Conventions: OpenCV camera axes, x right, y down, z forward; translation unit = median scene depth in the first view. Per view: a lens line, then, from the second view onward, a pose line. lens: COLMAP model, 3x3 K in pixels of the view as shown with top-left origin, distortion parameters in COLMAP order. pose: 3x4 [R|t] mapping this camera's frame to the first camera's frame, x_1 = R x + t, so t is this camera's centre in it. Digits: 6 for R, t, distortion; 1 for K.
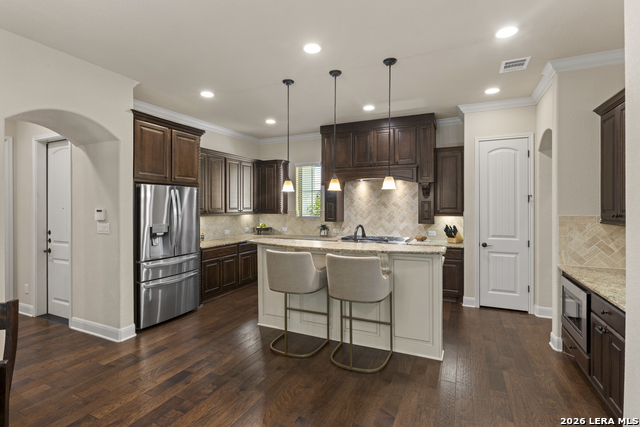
lens RADIAL K [[310.3, 0, 318.1], [0, 310.3, 207.9], [0, 0, 1]] dist [-0.016667, 0.005194]
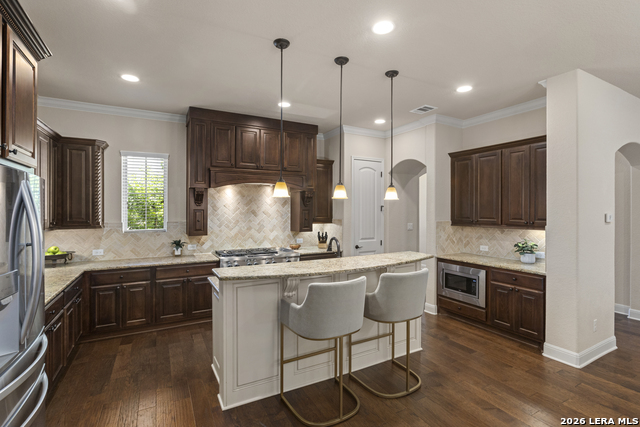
lens RADIAL K [[310.3, 0, 316.6], [0, 310.3, 209.2], [0, 0, 1]] dist [-0.016667, 0.005194]
pose [[0.591516, 0.002136, 0.806290, -0.502385], [0.005145, 0.999966, -0.006424, -0.017515], [-0.806277, 0.007949, 0.591485, 0.408725]]
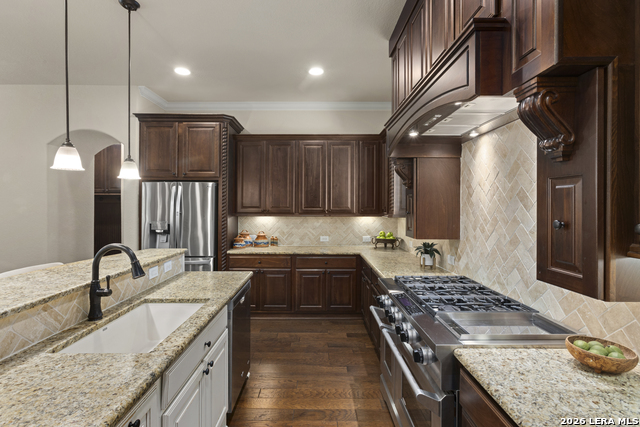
lens RADIAL K [[310.3, 0, 319.0], [0, 310.3, 207.4], [0, 0, 1]] dist [-0.016667, 0.005194]
pose [[0.427687, 0.005366, -0.903911, 0.500774], [-0.010546, 0.999944, 0.000947, 0.001136], [0.903865, 0.009128, 0.427719, 0.865649]]
